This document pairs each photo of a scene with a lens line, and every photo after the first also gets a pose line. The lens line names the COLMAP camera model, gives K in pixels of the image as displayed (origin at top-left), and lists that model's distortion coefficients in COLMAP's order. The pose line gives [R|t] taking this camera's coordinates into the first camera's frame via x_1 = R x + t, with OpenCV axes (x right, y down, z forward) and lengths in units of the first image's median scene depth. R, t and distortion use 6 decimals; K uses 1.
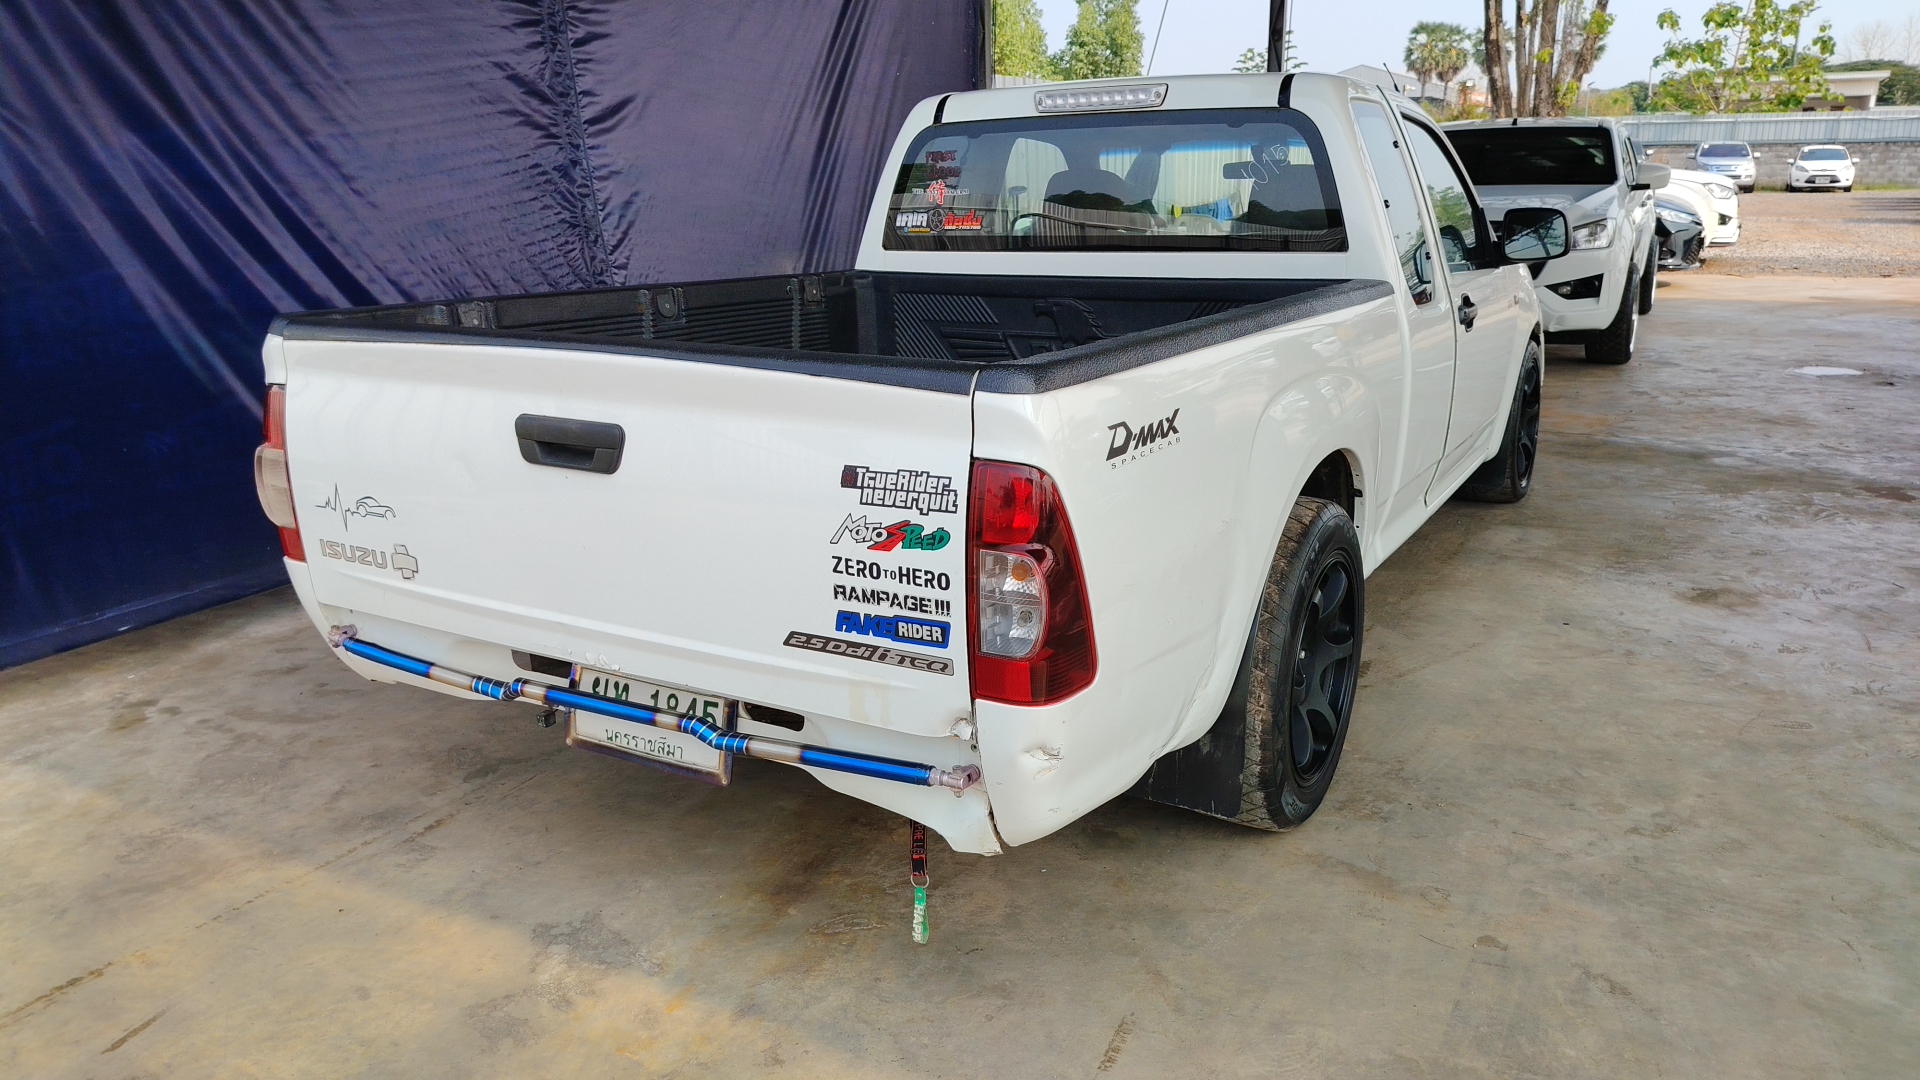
lens RADIAL K [[1367.0, 0, 969.7], [0, 1367.0, 501.8], [0, 0, 1]] dist [0.041436, -0.049384]
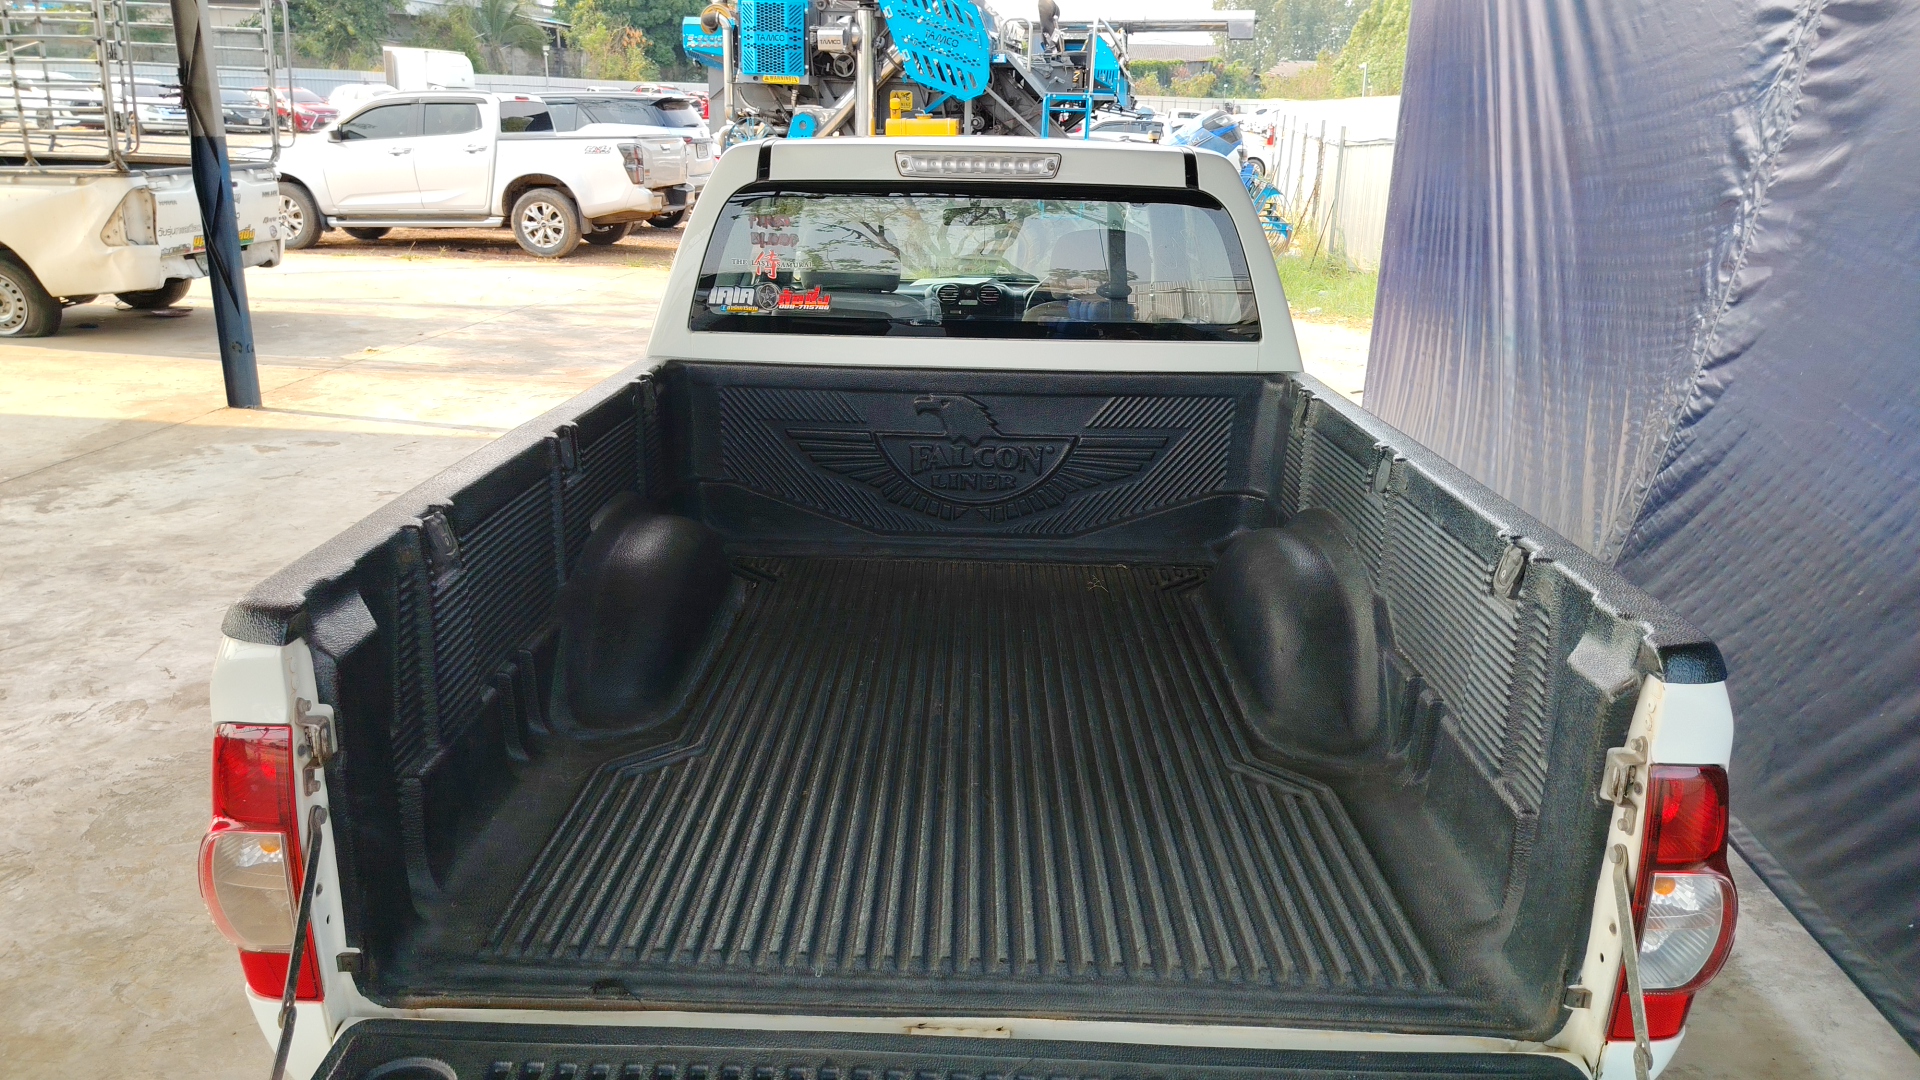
lens RADIAL K [[1367.0, 0, 951.4], [0, 1367.0, 521.8], [0, 0, 1]] dist [0.041436, -0.049384]
pose [[0.876165, -0.100286, 0.471464, -0.658939], [0.078980, 0.994766, 0.064822, -0.224963], [-0.475498, -0.019559, 0.879500, 0.410161]]
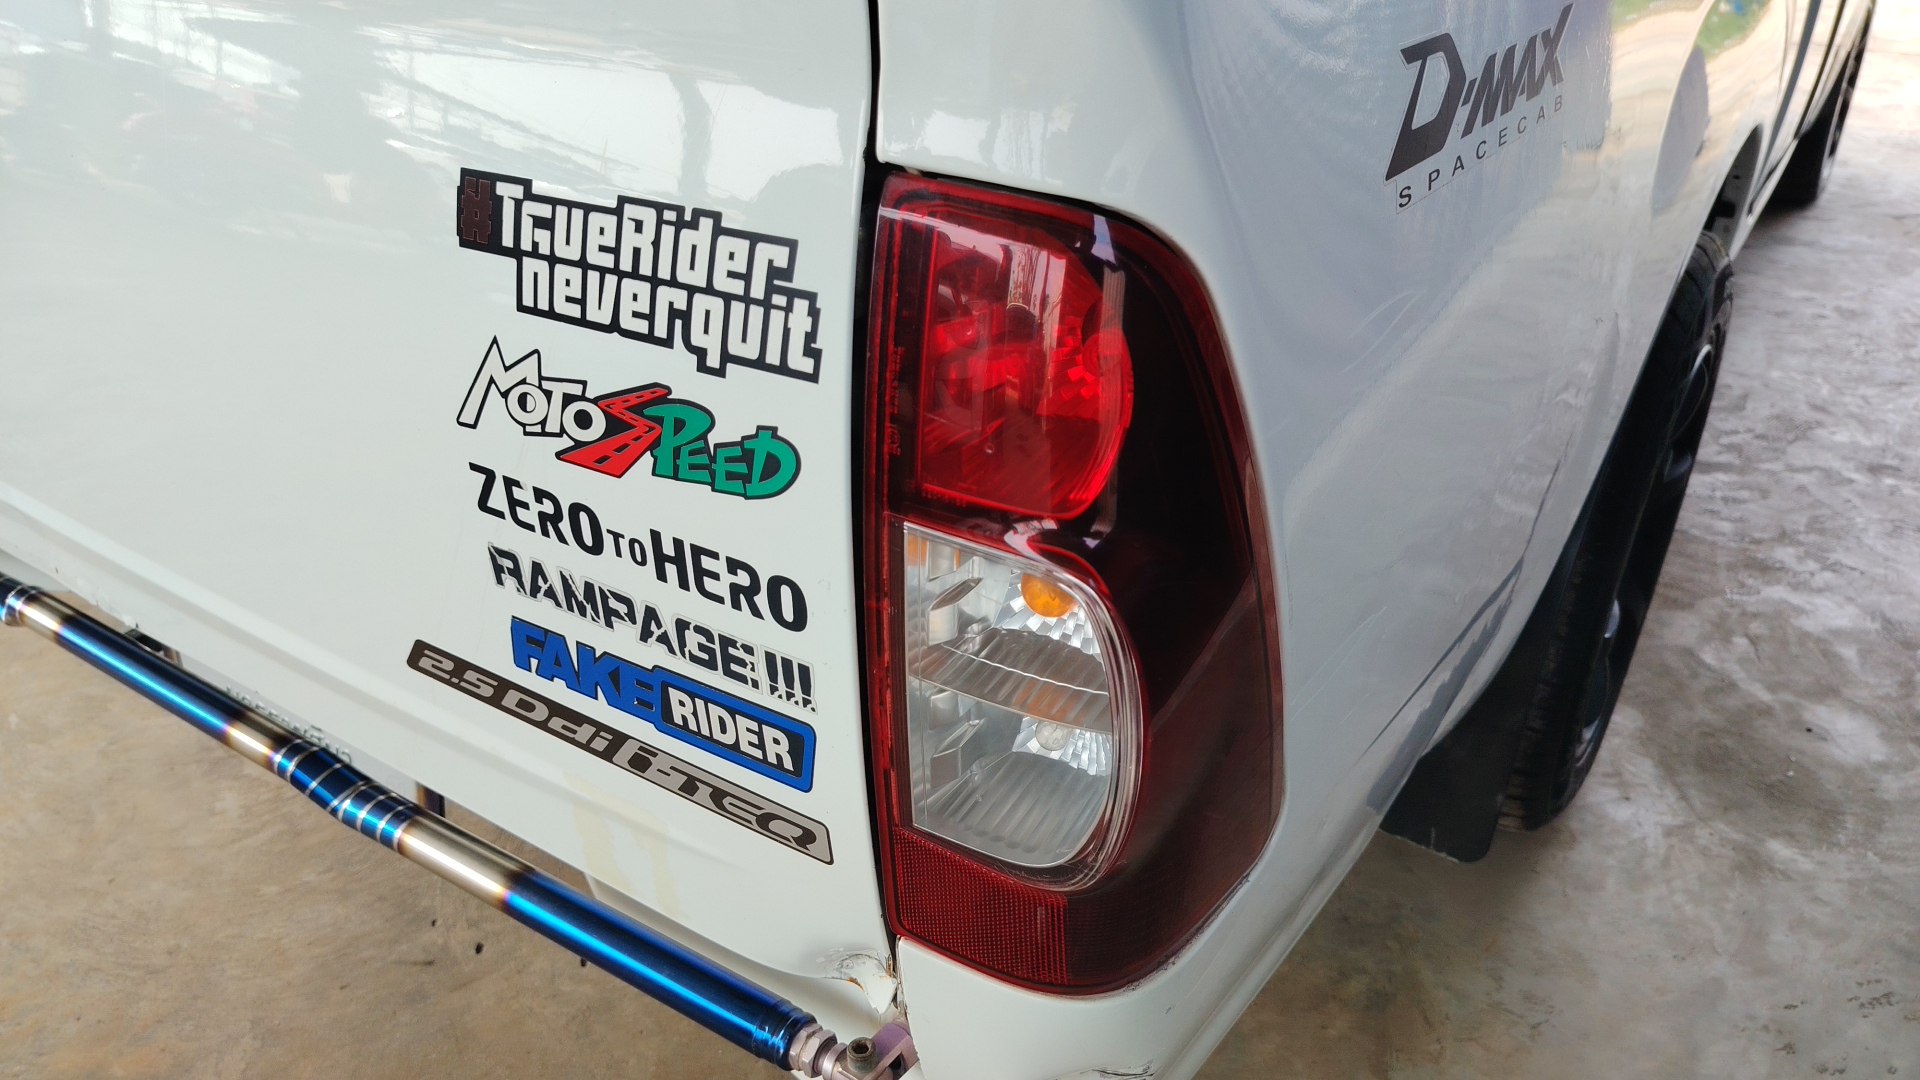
lens RADIAL K [[1367.0, 0, 975.2], [0, 1367.0, 559.1], [0, 0, 1]] dist [0.041436, -0.049384]
pose [[0.998037, 0.042218, -0.046264, 0.030922], [-0.027511, 0.959098, 0.281734, -0.030659], [0.056266, -0.279908, 0.958377, 0.666392]]
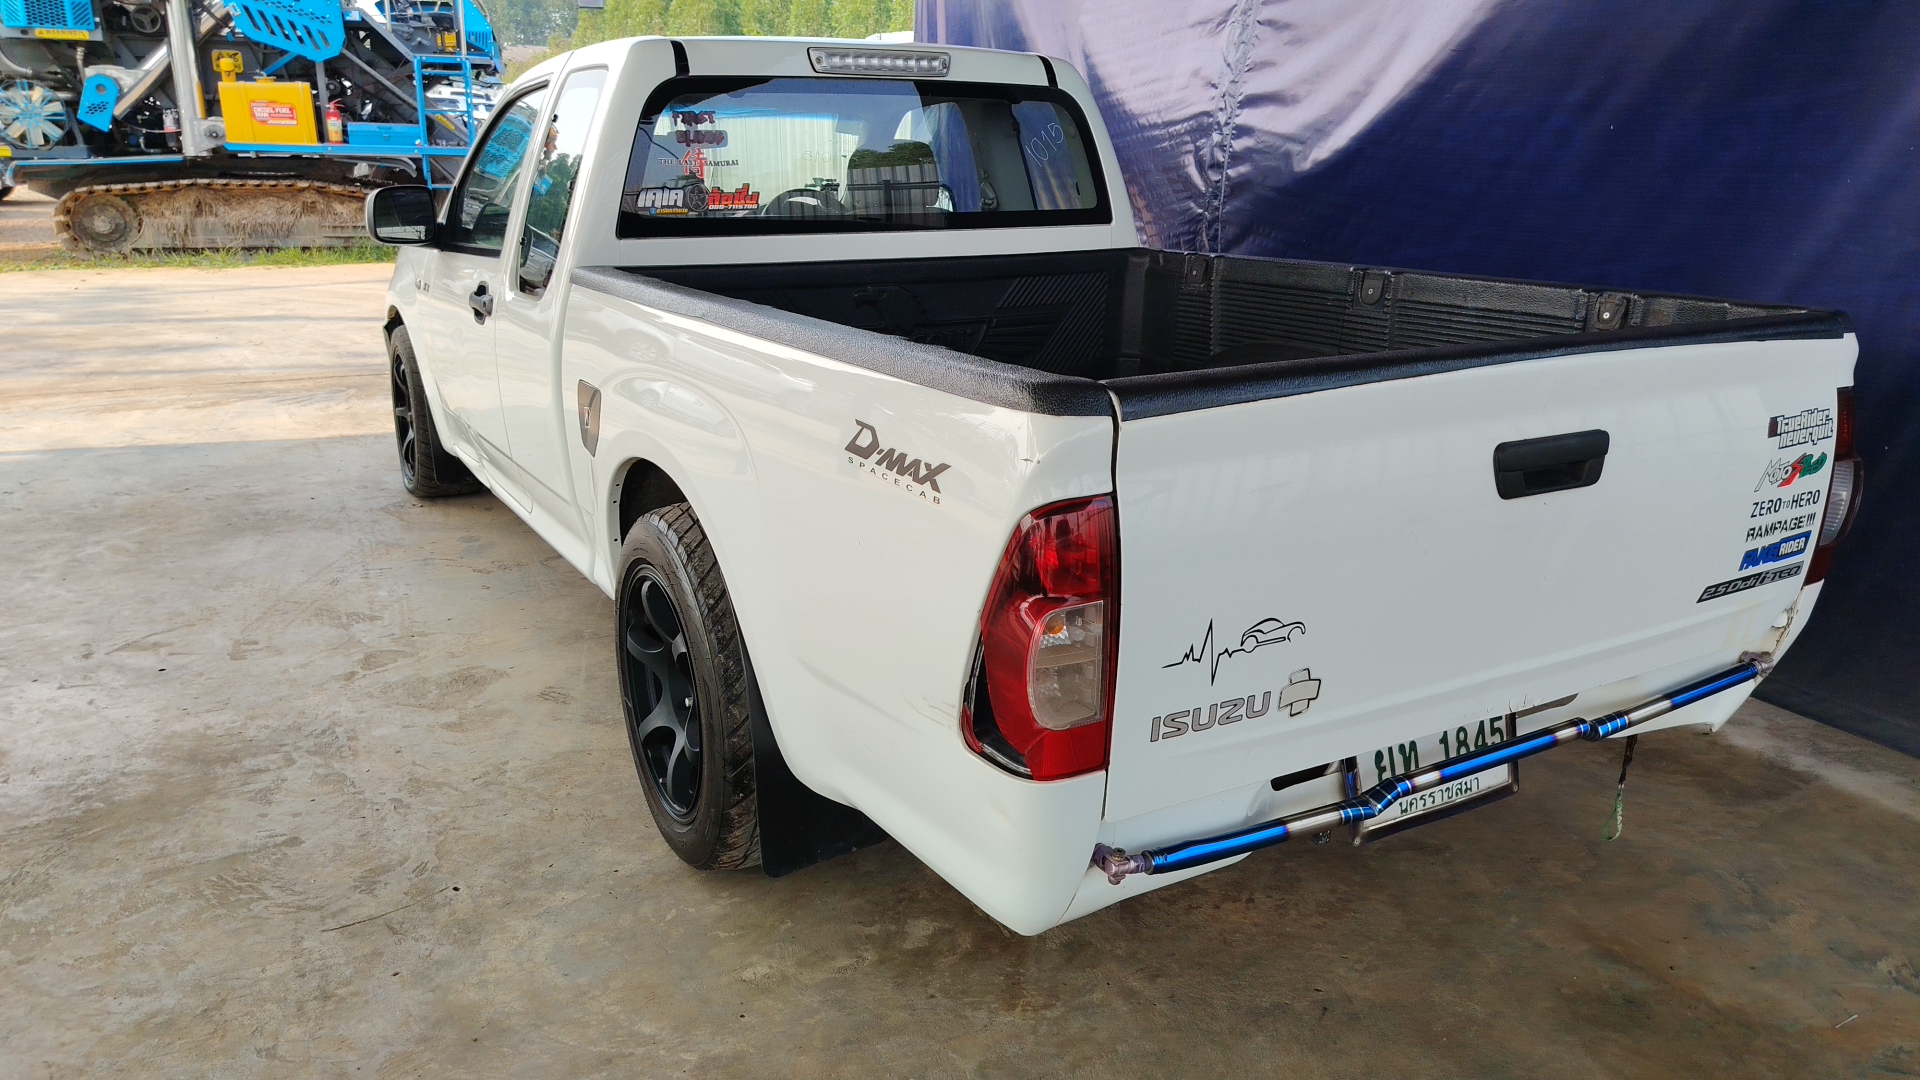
lens RADIAL K [[1367.0, 0, 957.5], [0, 1367.0, 530.7], [0, 0, 1]] dist [0.041436, -0.049384]
pose [[0.489371, -0.218811, 0.844179, -1.301573], [0.183677, 0.972158, 0.145506, -0.209307], [-0.852513, 0.083850, 0.515937, 0.935454]]
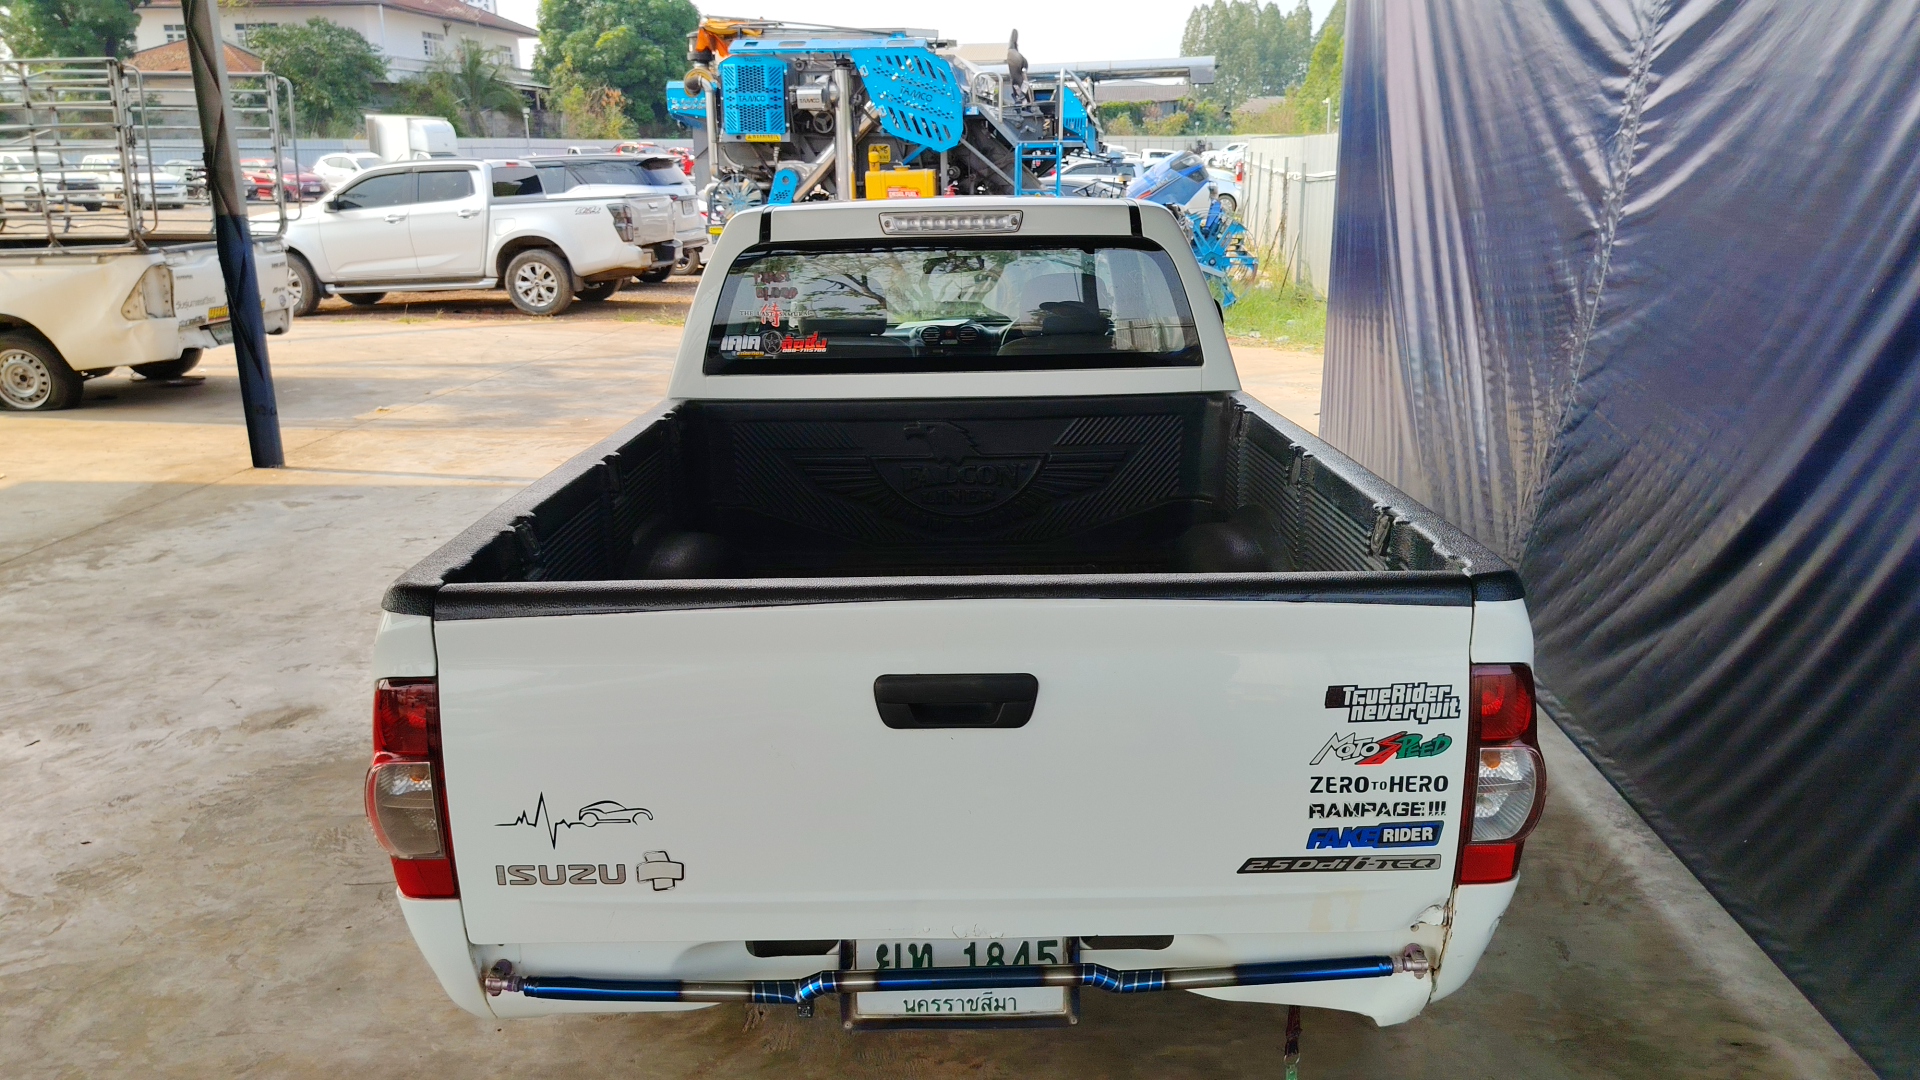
lens RADIAL K [[1367.0, 0, 972.6], [0, 1367.0, 513.1], [0, 0, 1]] dist [0.041436, -0.049384]
pose [[0.861644, -0.117563, 0.493709, -0.749640], [0.117851, 0.992558, 0.030670, -0.201518], [-0.493640, 0.031758, 0.869086, 0.239138]]
